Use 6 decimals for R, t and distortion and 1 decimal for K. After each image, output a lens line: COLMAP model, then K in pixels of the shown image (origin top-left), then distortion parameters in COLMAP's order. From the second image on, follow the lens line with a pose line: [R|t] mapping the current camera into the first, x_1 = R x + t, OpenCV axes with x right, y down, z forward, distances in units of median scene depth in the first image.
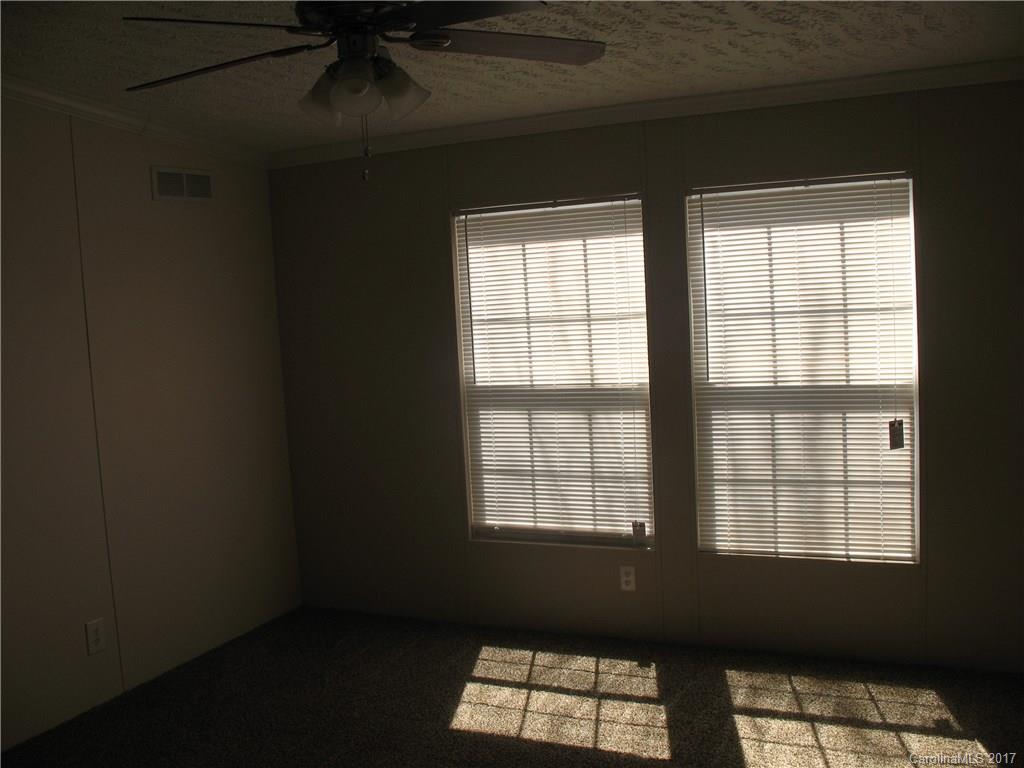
lens RADIAL K [[1003.5, 0, 512.0], [0, 1003.5, 384.0], [0, 0, 1]] dist [-0.160599, 0.149805]
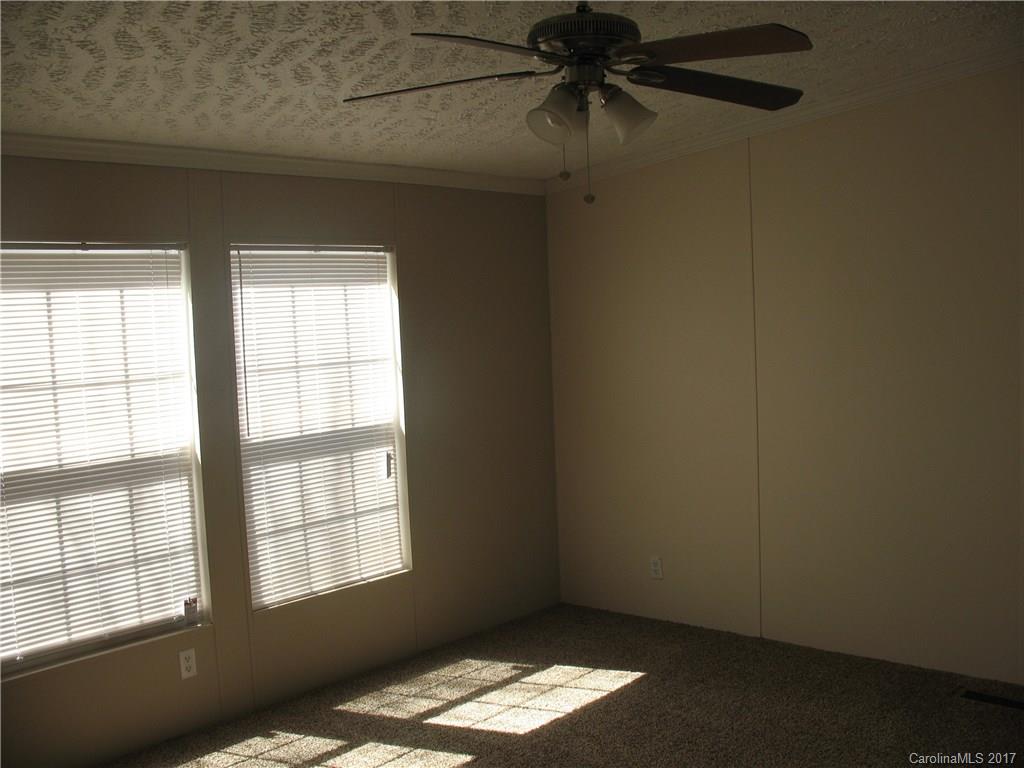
lens RADIAL K [[1055.9, 0, 512.0], [0, 1055.9, 384.0], [0, 0, 1]] dist [-0.189041, 0.209429]
pose [[0.300085, -0.021041, 0.953680, -0.721493], [0.119535, 0.992706, -0.015711, -0.007870], [-0.946393, 0.118713, 0.300411, 0.434457]]
